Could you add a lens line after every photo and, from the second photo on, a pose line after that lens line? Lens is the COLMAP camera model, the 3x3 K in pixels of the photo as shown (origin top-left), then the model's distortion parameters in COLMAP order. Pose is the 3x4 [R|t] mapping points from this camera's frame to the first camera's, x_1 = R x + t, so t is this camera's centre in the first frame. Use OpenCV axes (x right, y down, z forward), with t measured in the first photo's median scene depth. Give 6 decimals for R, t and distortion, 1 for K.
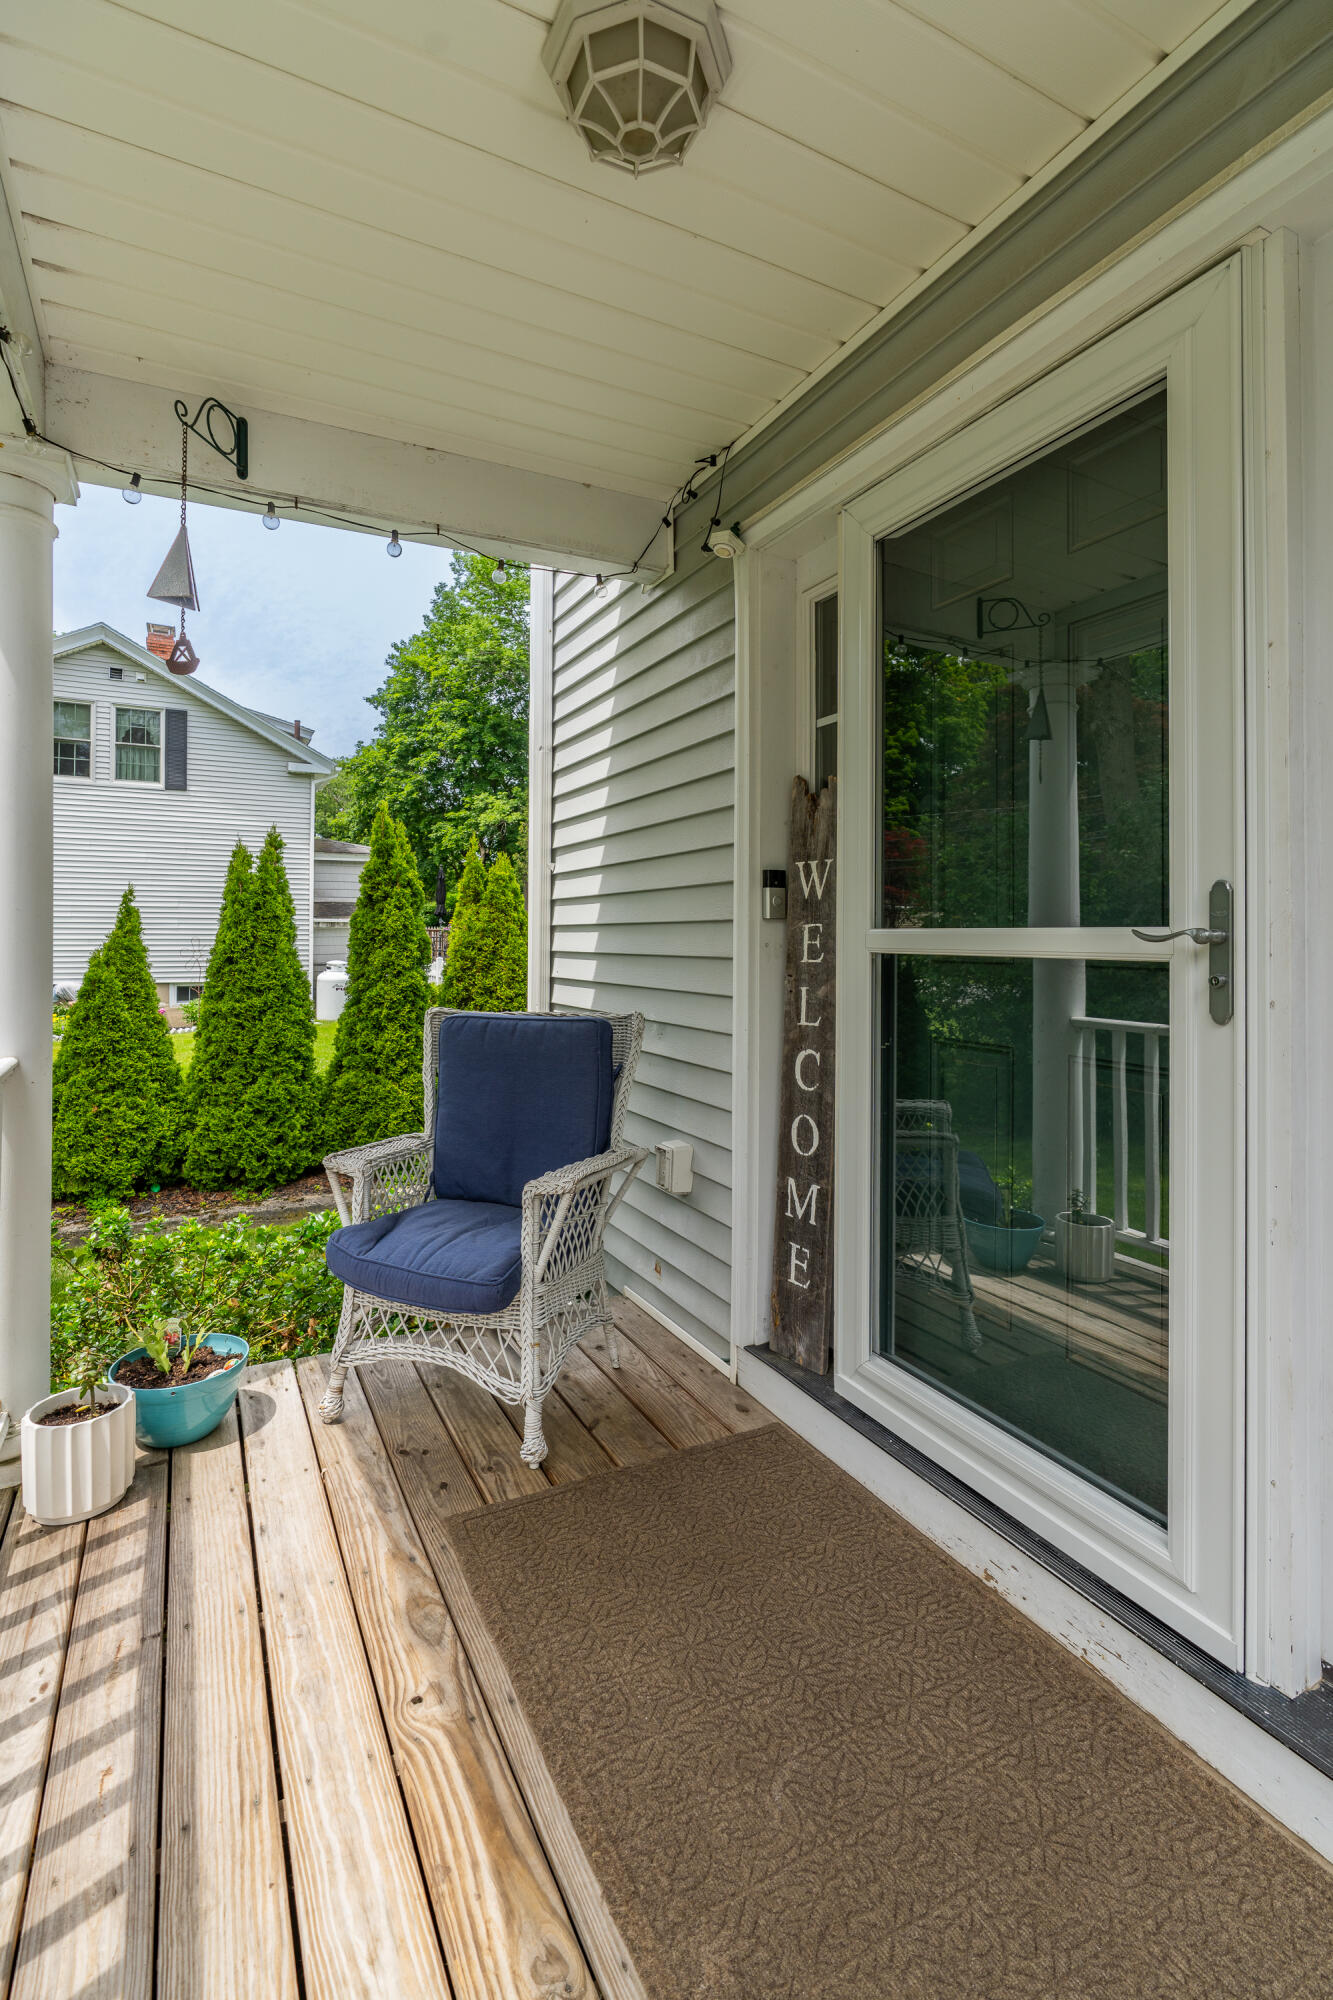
lens RADIAL K [[904.1, 0, 683.7], [0, 904.1, 934.9], [0, 0, 1]] dist [-0.005734, 0.001337]
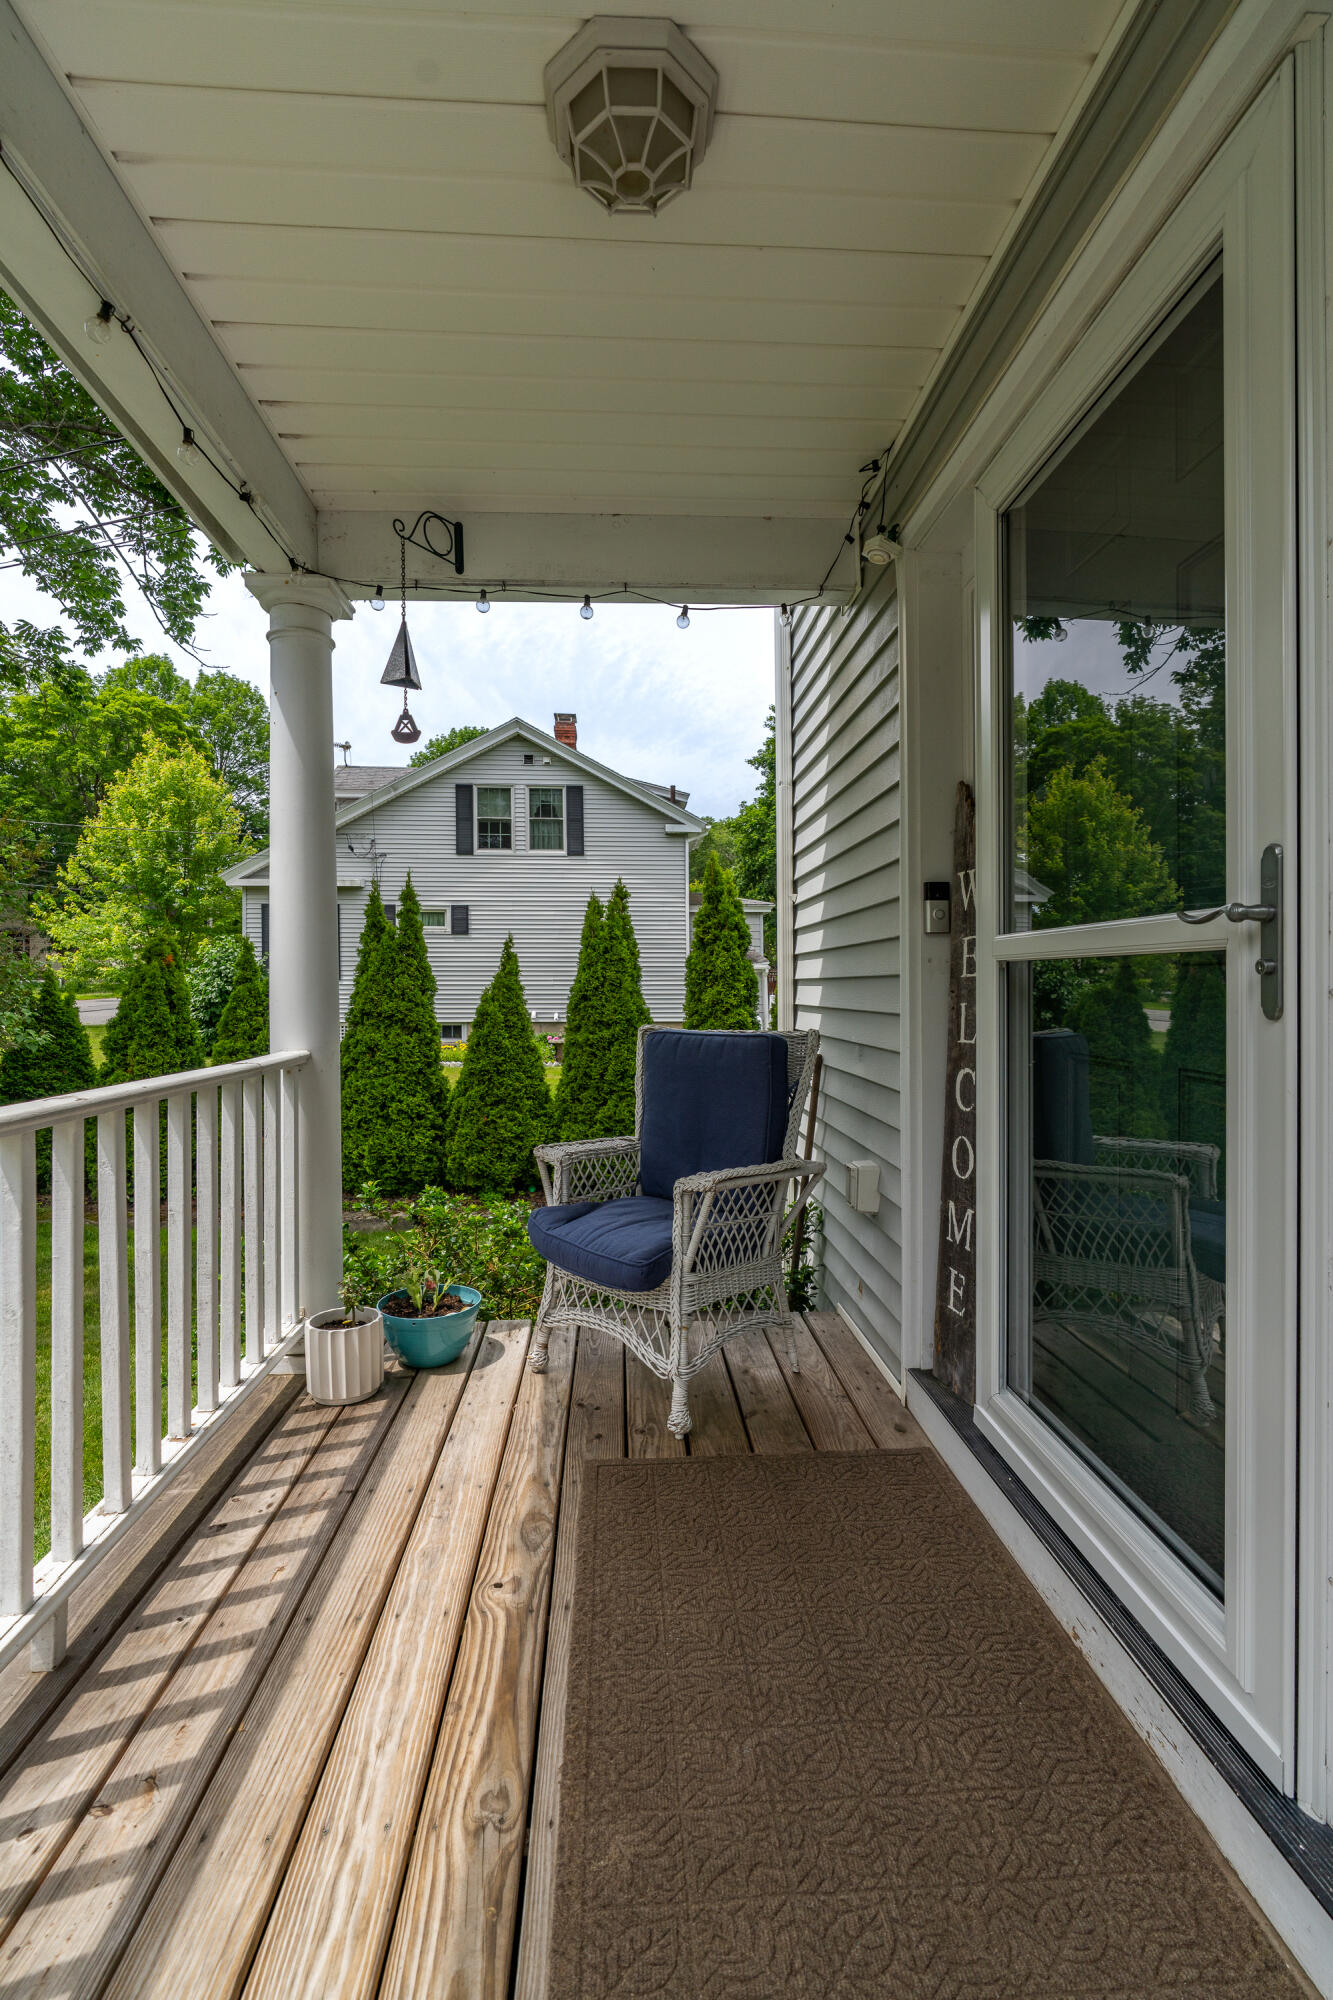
lens RADIAL K [[904.1, 0, 735.1], [0, 904.1, 1008.5], [0, 0, 1]] dist [-0.005734, 0.001337]
pose [[0.919744, 0.001970, -0.392514, 0.315696], [0.007278, 0.999730, 0.022071, 0.045080], [0.392452, -0.023157, 0.919481, 0.032402]]
